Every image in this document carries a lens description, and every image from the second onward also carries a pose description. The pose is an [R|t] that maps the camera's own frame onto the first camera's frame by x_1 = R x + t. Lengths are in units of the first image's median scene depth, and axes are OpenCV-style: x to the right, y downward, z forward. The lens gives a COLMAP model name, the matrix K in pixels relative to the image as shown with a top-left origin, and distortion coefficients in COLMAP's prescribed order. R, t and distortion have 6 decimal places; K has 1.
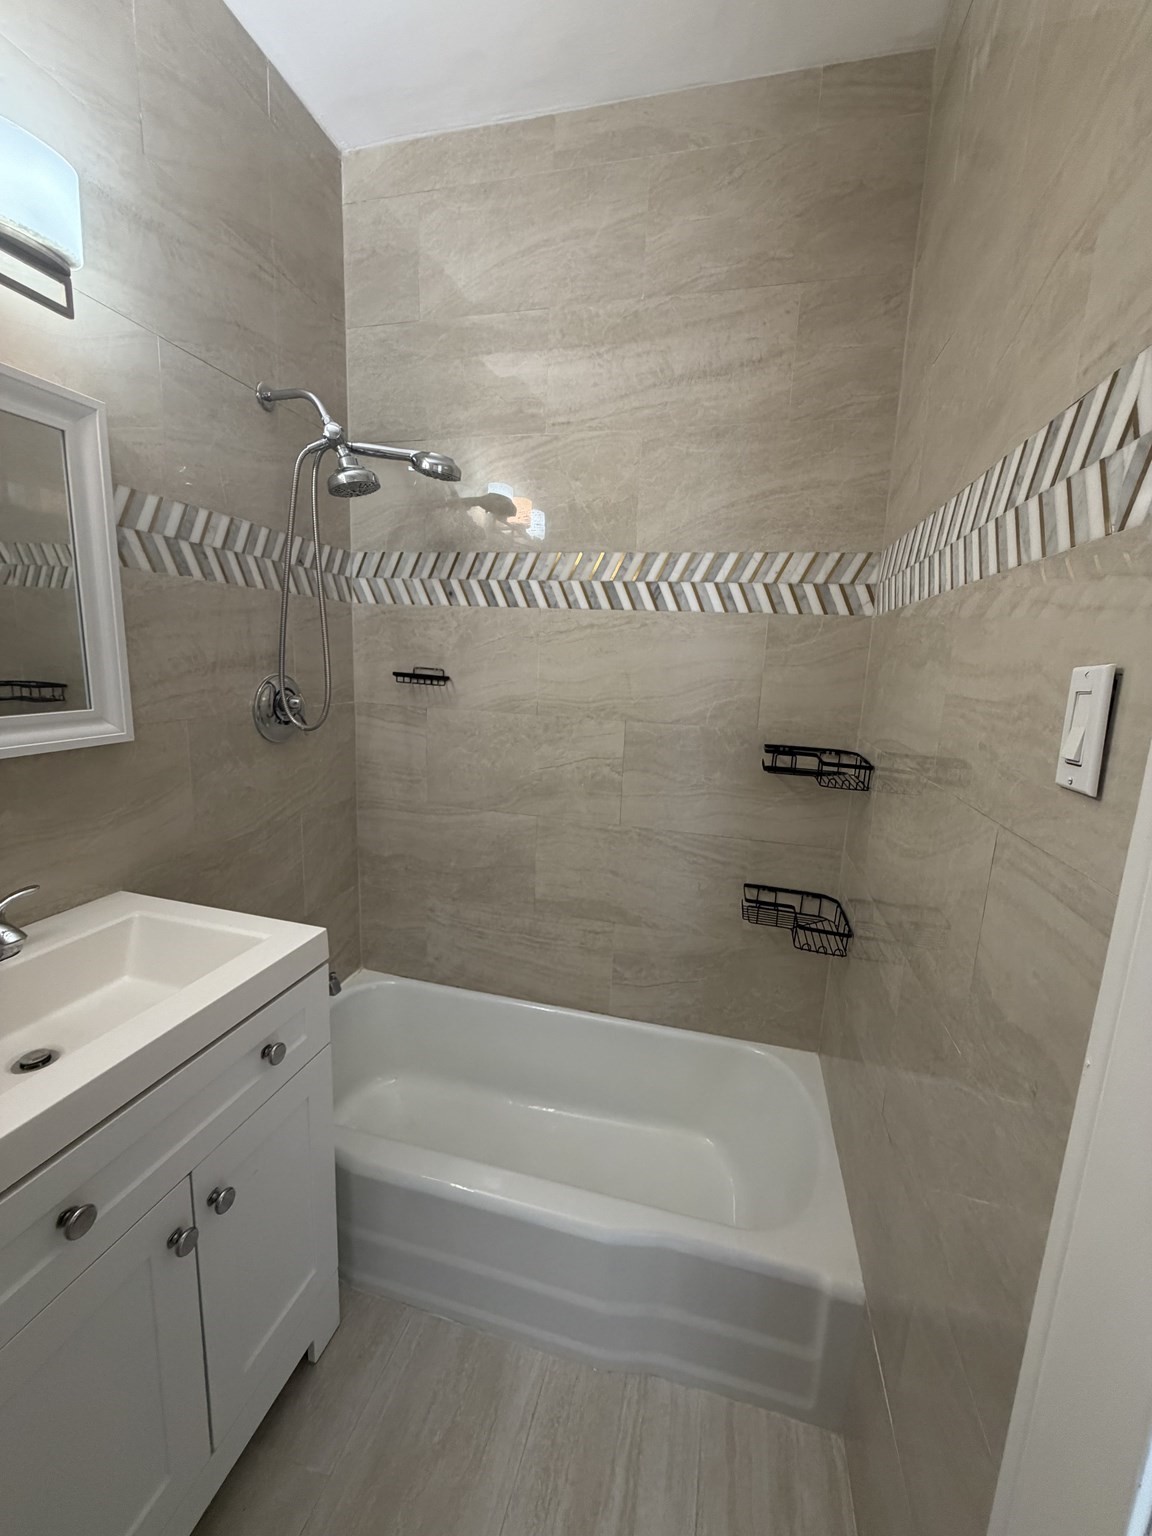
lens RADIAL K [[608.5, 0, 572.3], [0, 608.5, 765.1], [0, 0, 1]] dist [-0.000481, -0.000133]
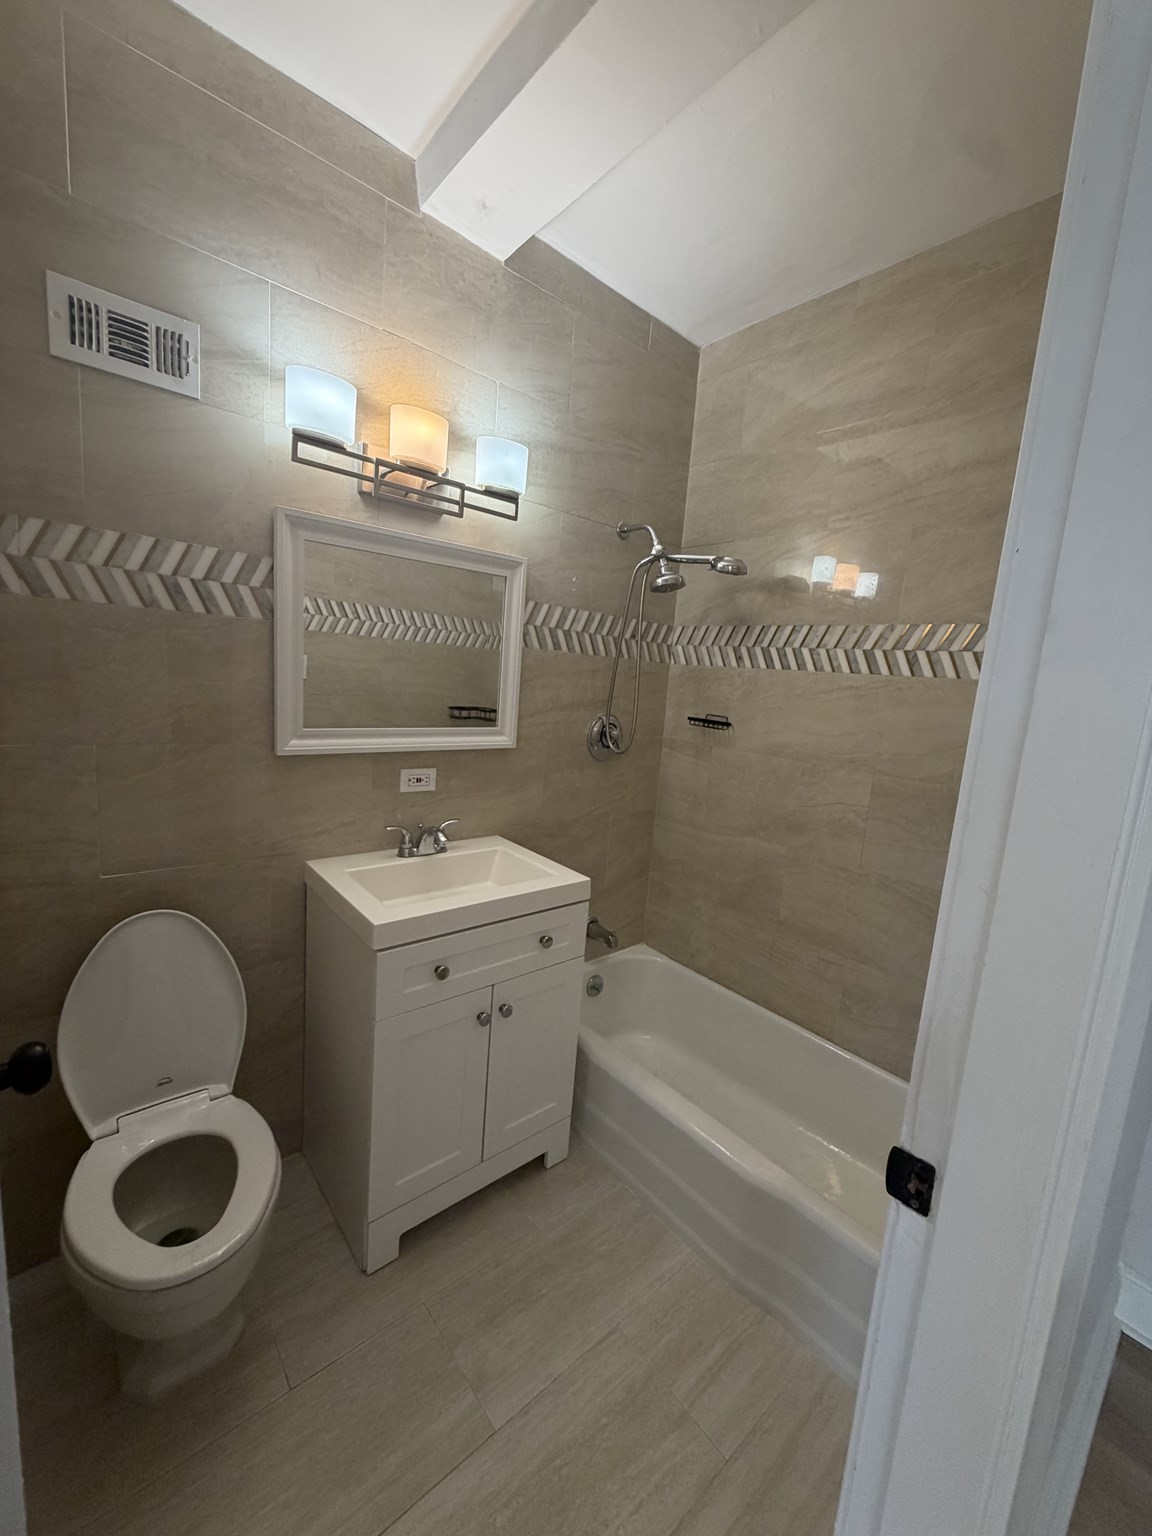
lens RADIAL K [[608.5, 0, 572.3], [0, 608.5, 765.1], [0, 0, 1]] dist [-0.000481, -0.000133]
pose [[0.819872, 0.106264, -0.562599, 0.266102], [-0.144300, 0.989256, -0.023435, 0.017417], [0.554064, 0.100397, 0.826398, -0.222835]]
